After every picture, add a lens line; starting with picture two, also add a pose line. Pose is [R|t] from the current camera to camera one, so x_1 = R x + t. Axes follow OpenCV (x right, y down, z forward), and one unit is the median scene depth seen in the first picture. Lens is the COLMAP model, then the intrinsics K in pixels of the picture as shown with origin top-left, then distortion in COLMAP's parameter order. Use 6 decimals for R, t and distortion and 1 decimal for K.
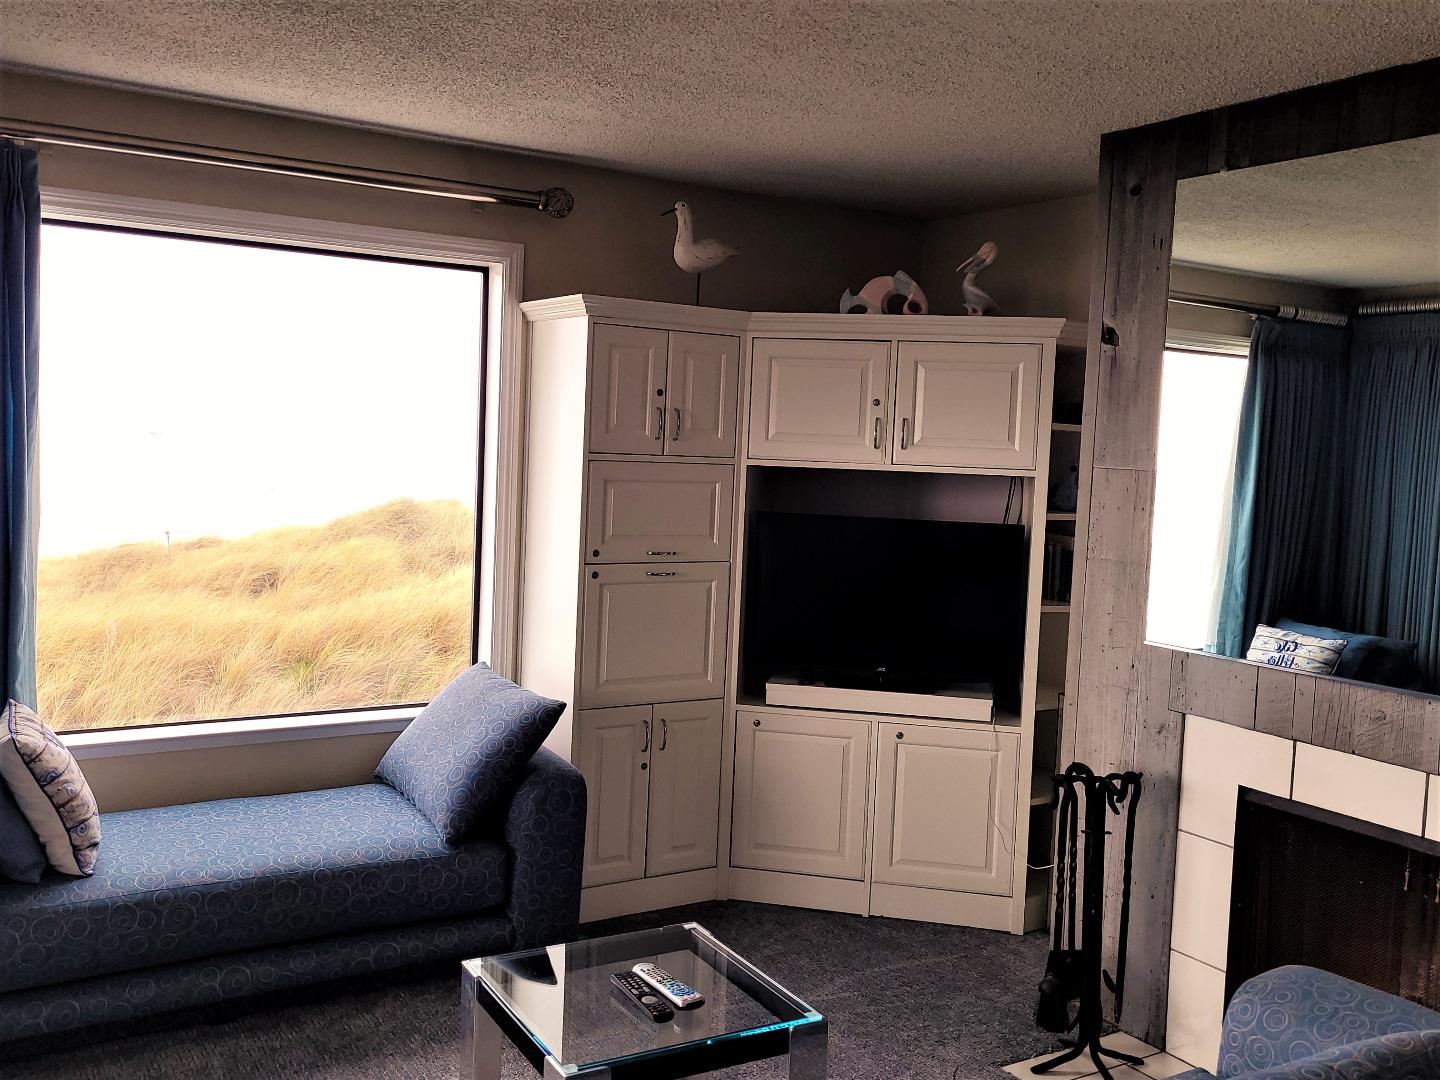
lens RADIAL K [[1323.9, 0, 723.0], [0, 1323.9, 531.8], [0, 0, 1]] dist [0.038218, 0.000000]
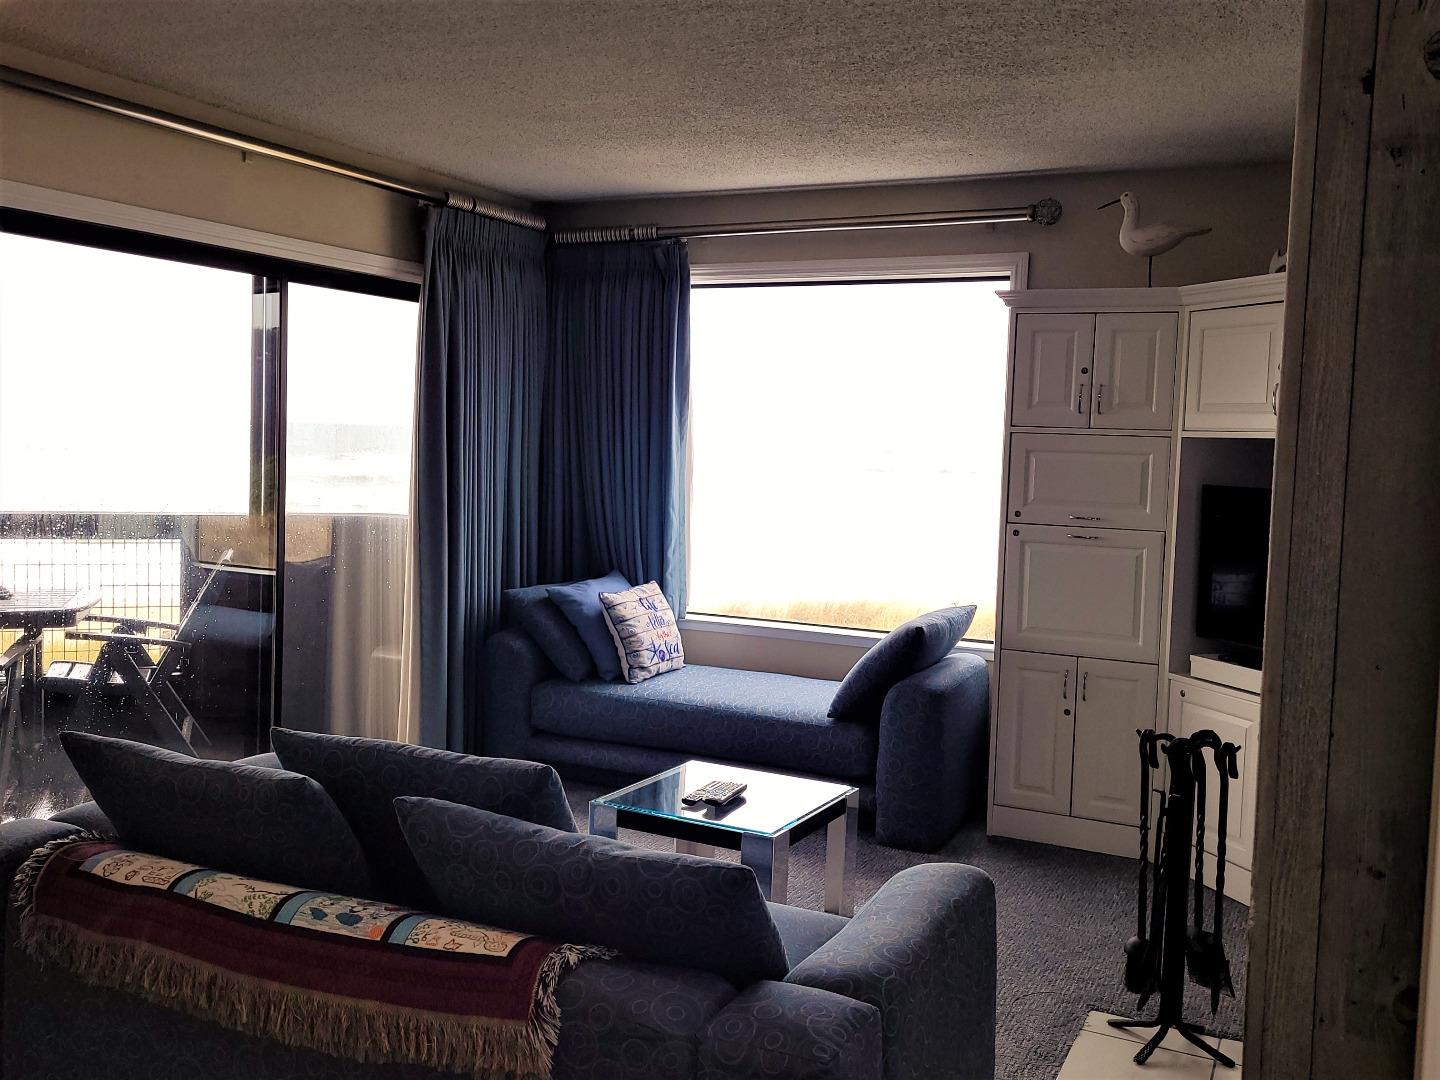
lens RADIAL K [[1323.9, 0, 712.4], [0, 1323.9, 538.7], [0, 0, 1]] dist [0.038218, 0.000000]
pose [[0.528426, 0.044309, -0.847823, 0.719405], [-0.068605, 0.997600, 0.009377, 0.043884], [0.846203, 0.053210, 0.530197, 0.162444]]
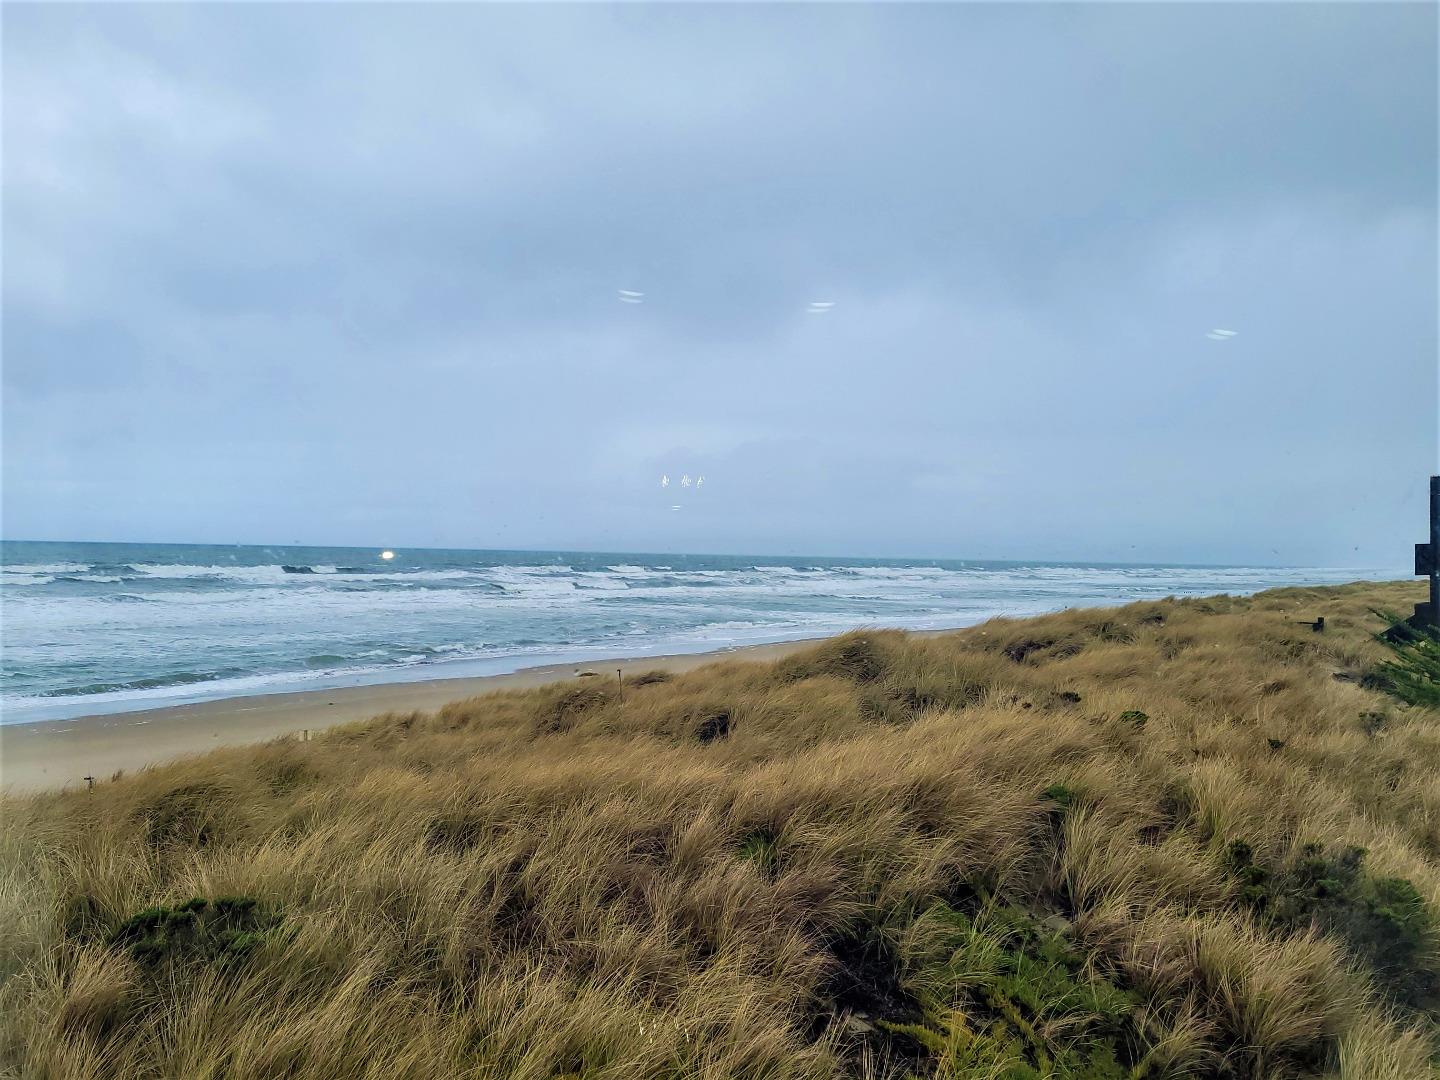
lens RADIAL K [[1323.9, 0, 720.4], [0, 1323.9, 539.6], [0, 0, 1]] dist [0.038218, 0.000000]
pose [[0.948830, -0.026531, -0.314672, -0.062164], [-0.001991, 0.995942, -0.089975, -0.011069], [0.315782, 0.085997, 0.944927, 0.157744]]
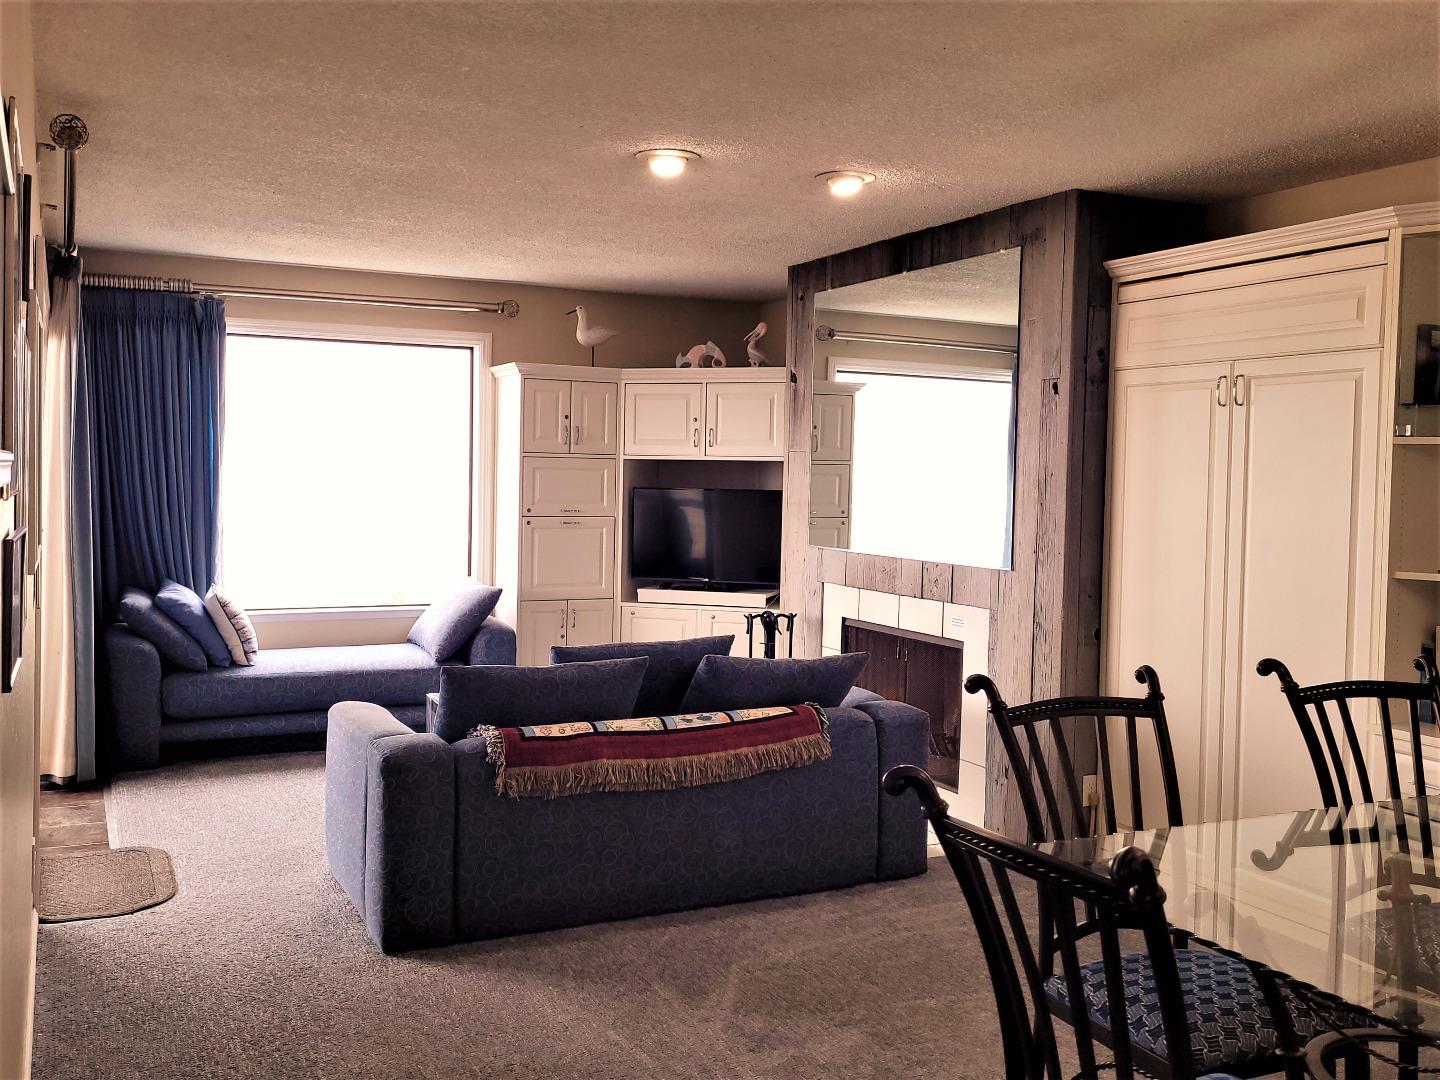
lens RADIAL K [[1323.9, 0, 716.8], [0, 1323.9, 538.8], [0, 0, 1]] dist [0.038218, 0.000000]
pose [[0.994249, -0.016785, -0.105766, 0.322366], [0.014311, 0.999607, -0.024106, 0.096268], [0.106129, 0.022454, 0.994099, -0.679647]]
